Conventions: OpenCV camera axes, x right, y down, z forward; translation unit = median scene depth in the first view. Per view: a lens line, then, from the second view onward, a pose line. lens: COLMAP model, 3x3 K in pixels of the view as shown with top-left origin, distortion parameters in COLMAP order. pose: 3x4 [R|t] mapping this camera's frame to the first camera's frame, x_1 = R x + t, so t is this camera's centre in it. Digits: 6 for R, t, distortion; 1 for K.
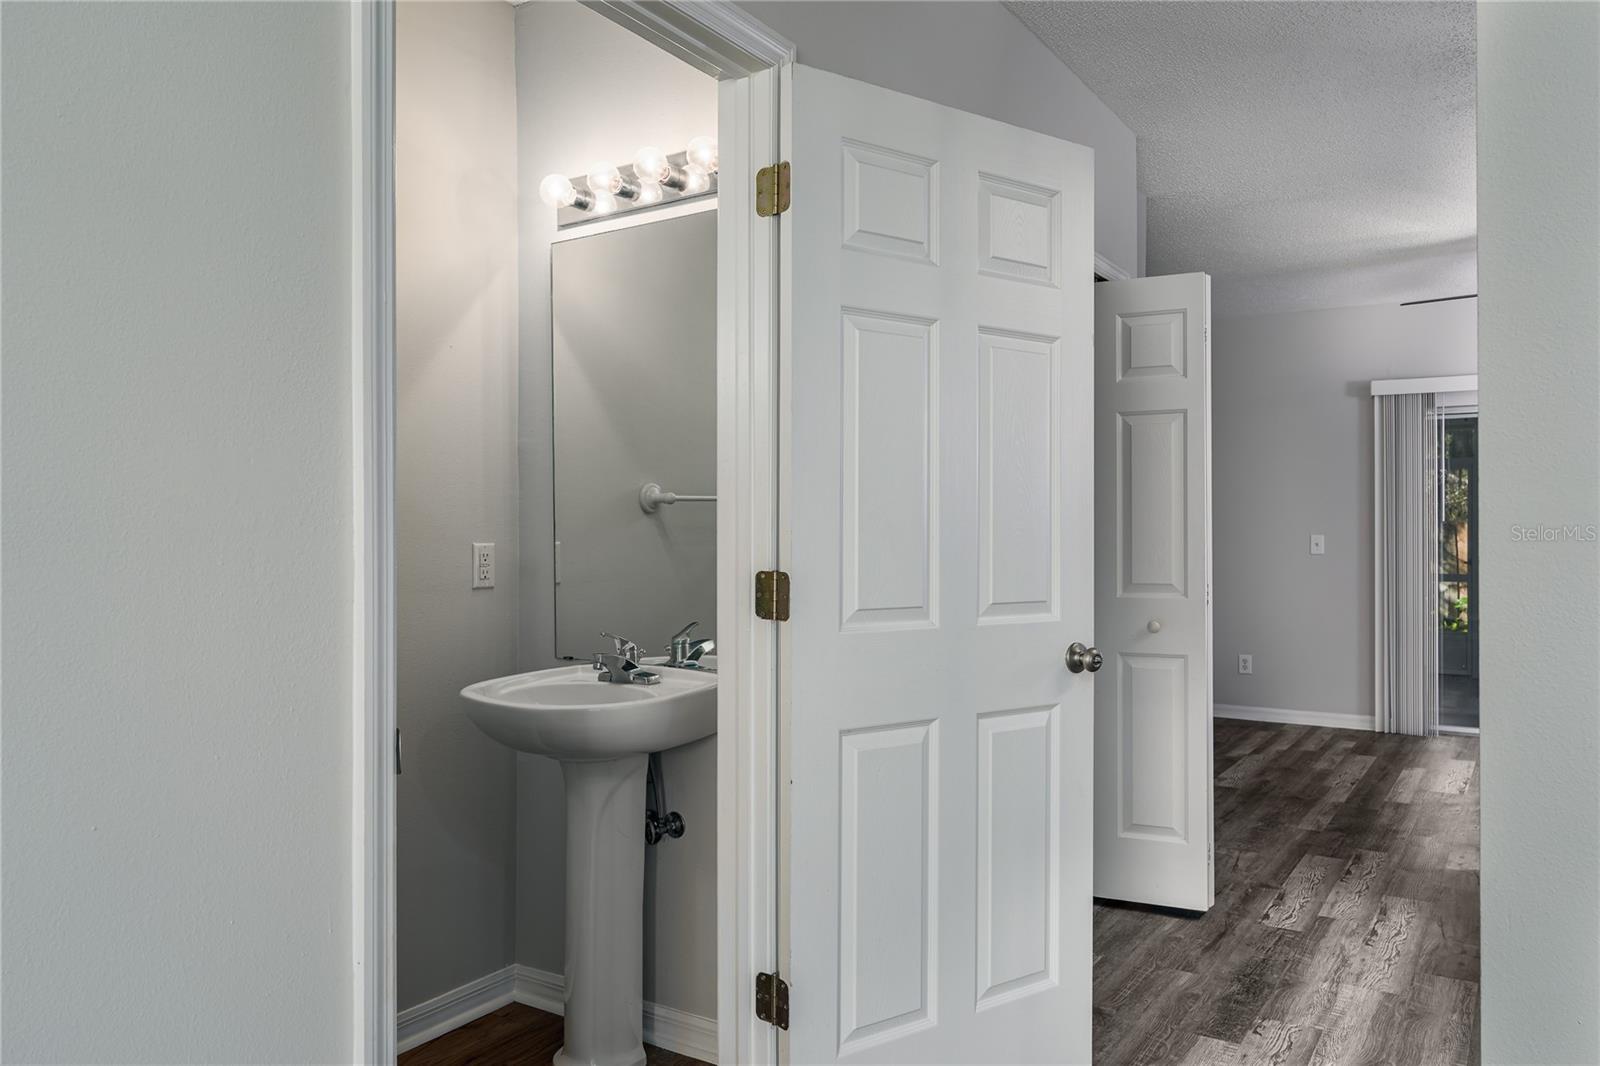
lens RADIAL K [[1179.1, 0, 800.5], [0, 1179.1, 533.0], [0, 0, 1]] dist [0.009002, -0.002485]
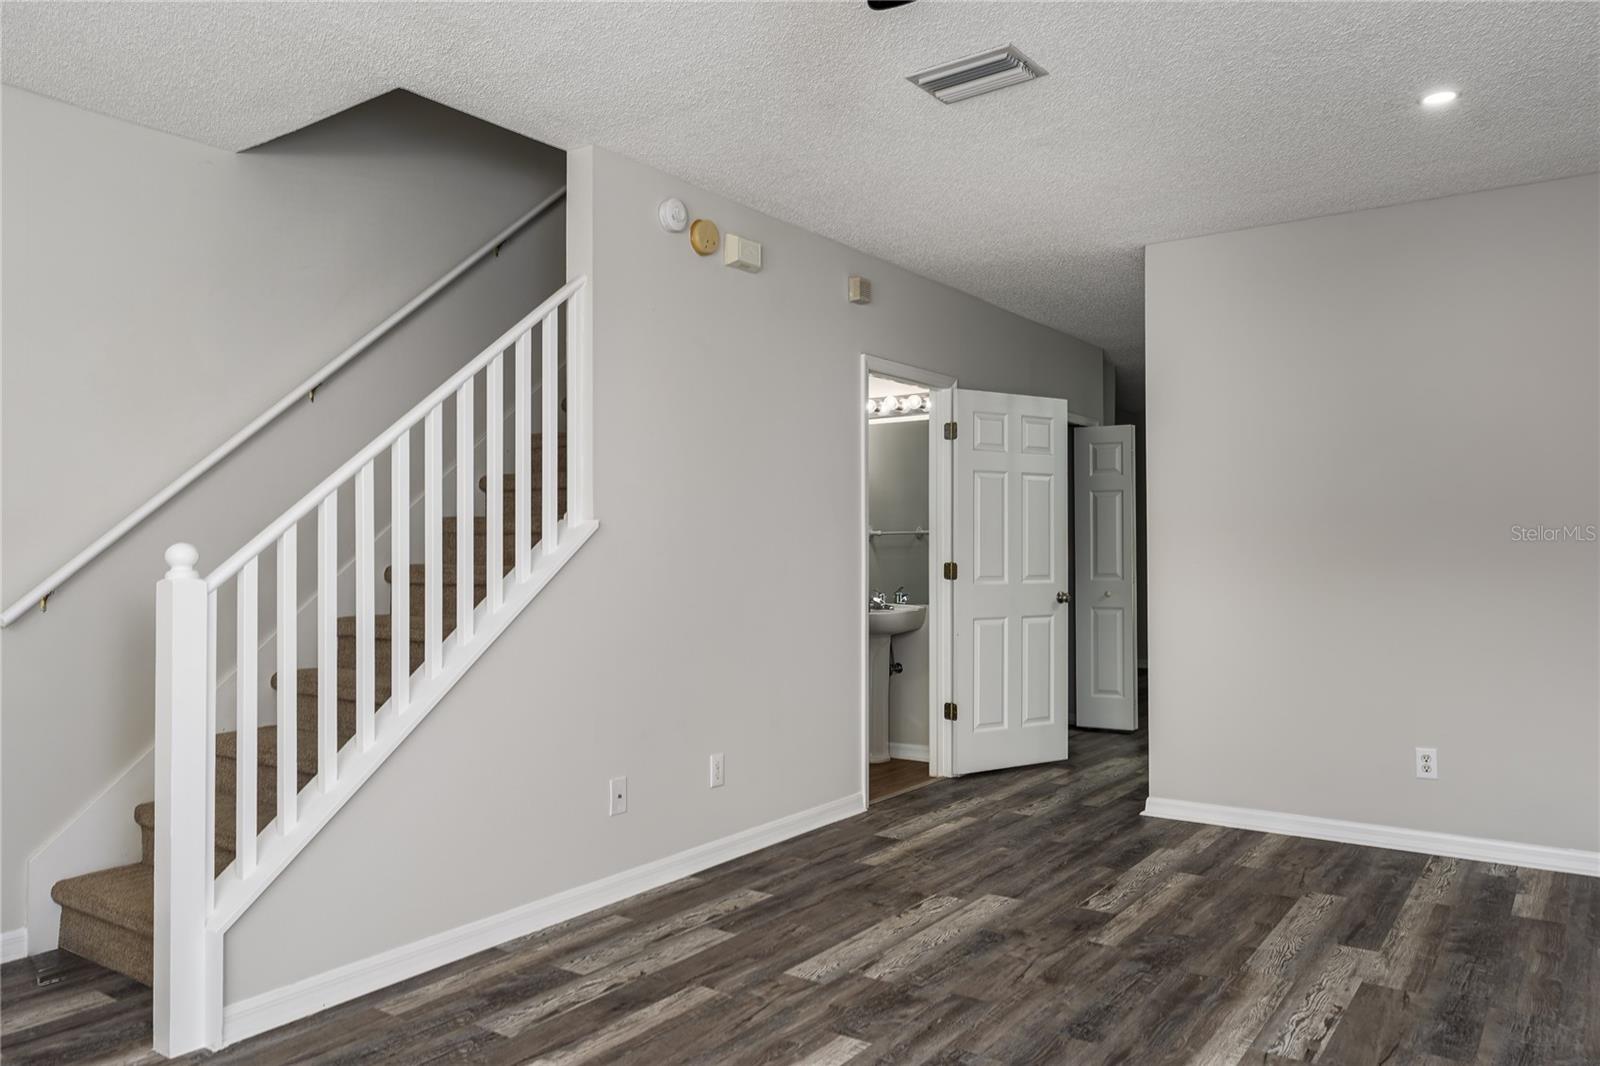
lens RADIAL K [[1179.1, 0, 800.3], [0, 1179.1, 541.9], [0, 0, 1]] dist [0.009002, -0.002485]
pose [[0.999273, -0.001236, -0.038095, -0.228011], [0.001001, 0.999980, -0.006190, -0.000752], [0.038102, 0.006147, 0.999255, -1.540330]]
